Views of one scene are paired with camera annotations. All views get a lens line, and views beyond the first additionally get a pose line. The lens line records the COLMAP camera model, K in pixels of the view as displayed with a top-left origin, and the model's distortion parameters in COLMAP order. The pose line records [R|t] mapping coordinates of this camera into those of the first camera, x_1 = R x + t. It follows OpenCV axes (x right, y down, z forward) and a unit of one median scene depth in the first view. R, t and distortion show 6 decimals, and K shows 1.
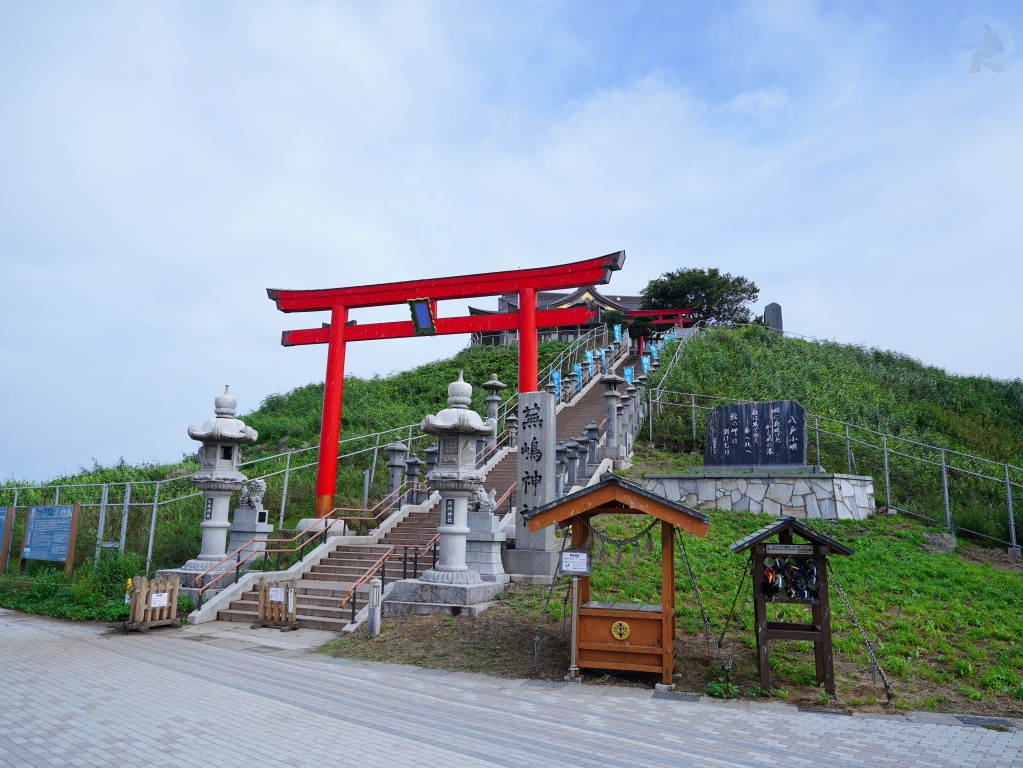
lens RADIAL K [[718.4, 0, 508.1], [0, 718.4, 391.3], [0, 0, 1]] dist [-0.022990, 0.009193]
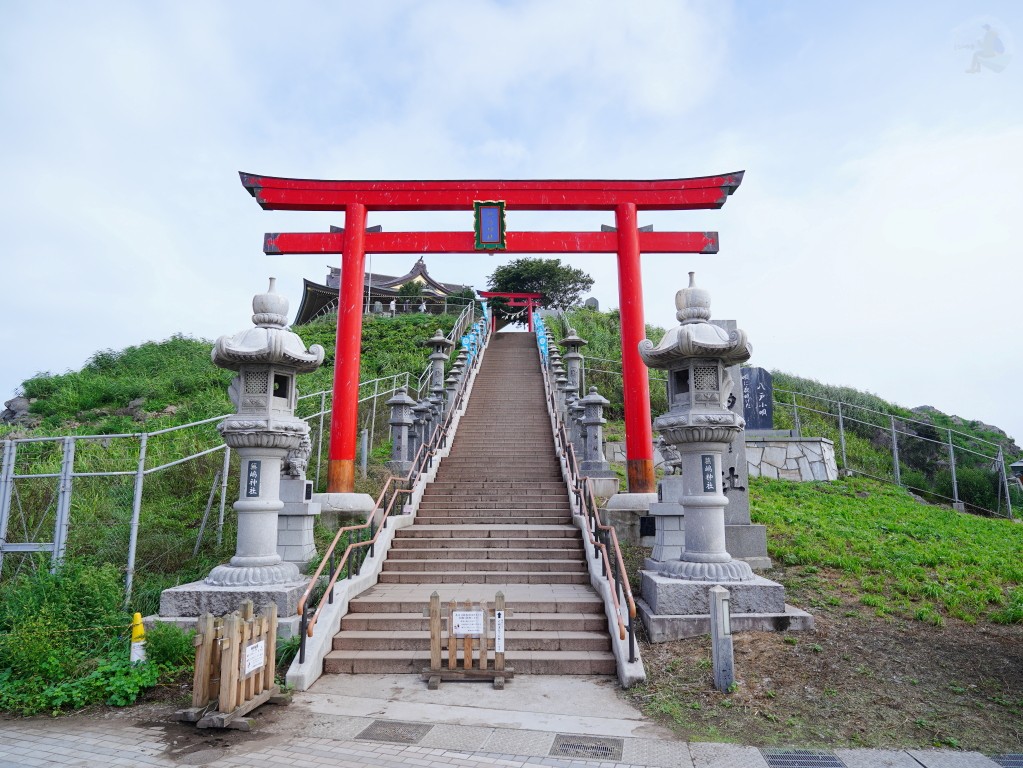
lens RADIAL K [[631.6, 0, 512.4], [0, 631.6, 384.0], [0, 0, 1]] dist [-0.030046, 0.008816]
pose [[0.937966, 0.033666, 0.345089, -0.291603], [-0.036198, 0.999344, 0.000894, 0.056742], [-0.344833, -0.013330, 0.938569, 0.321356]]
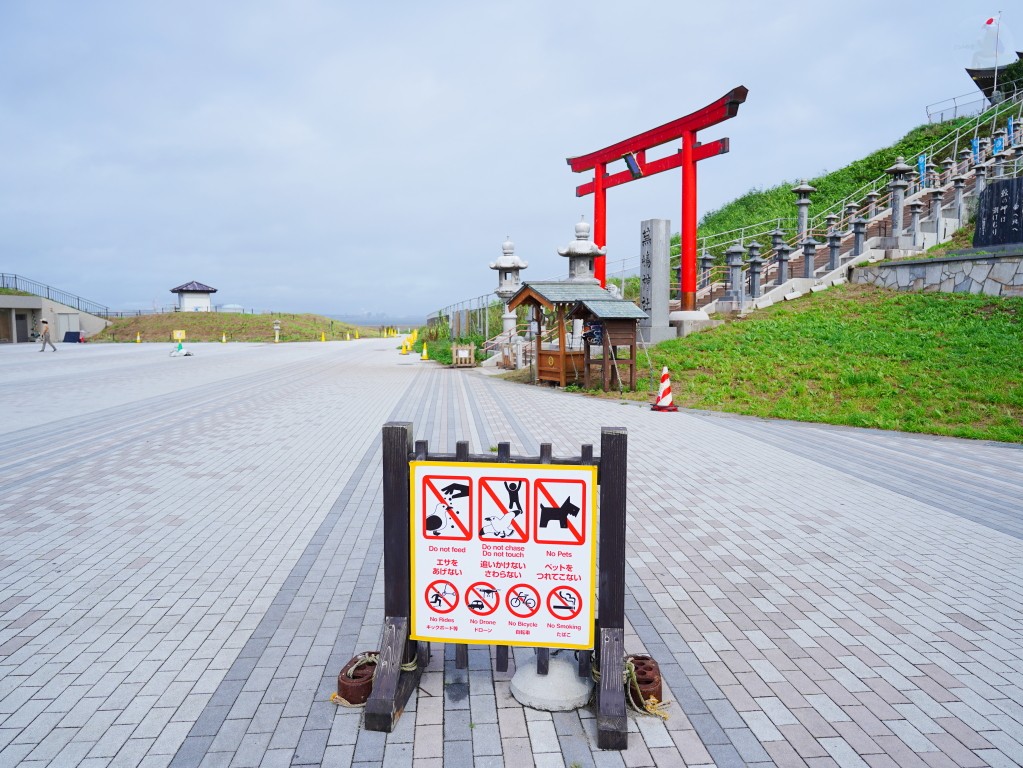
lens RADIAL K [[718.4, 0, 507.3], [0, 718.4, 379.2], [0, 0, 1]] dist [-0.022990, 0.009193]
pose [[0.701506, 0.034136, -0.711846, 0.643421], [0.148420, 0.969953, 0.192778, -0.005722], [0.697037, -0.240887, 0.675361, -0.182235]]
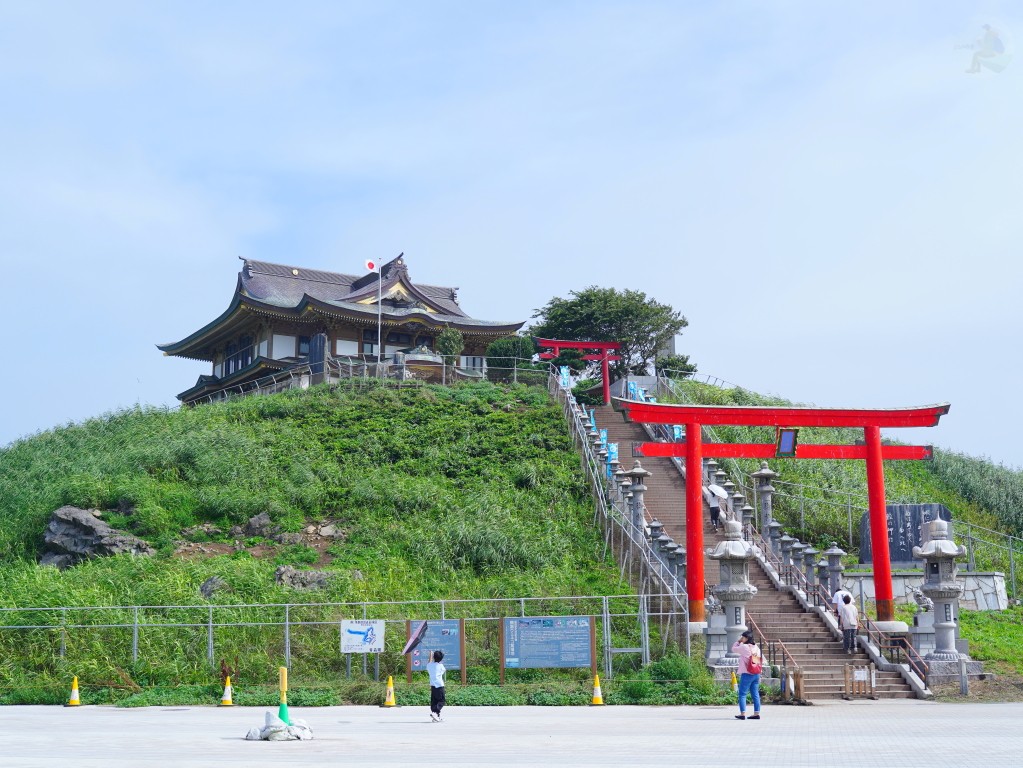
lens RADIAL K [[1305.6, 0, 513.7], [0, 1305.6, 382.8], [0, 0, 1]] dist [-0.004822, 0.000000]
pose [[0.892763, 0.052551, 0.447451, -1.302978], [-0.053537, 0.998511, -0.010451, -0.139100], [-0.447334, -0.014625, 0.894247, -0.601854]]
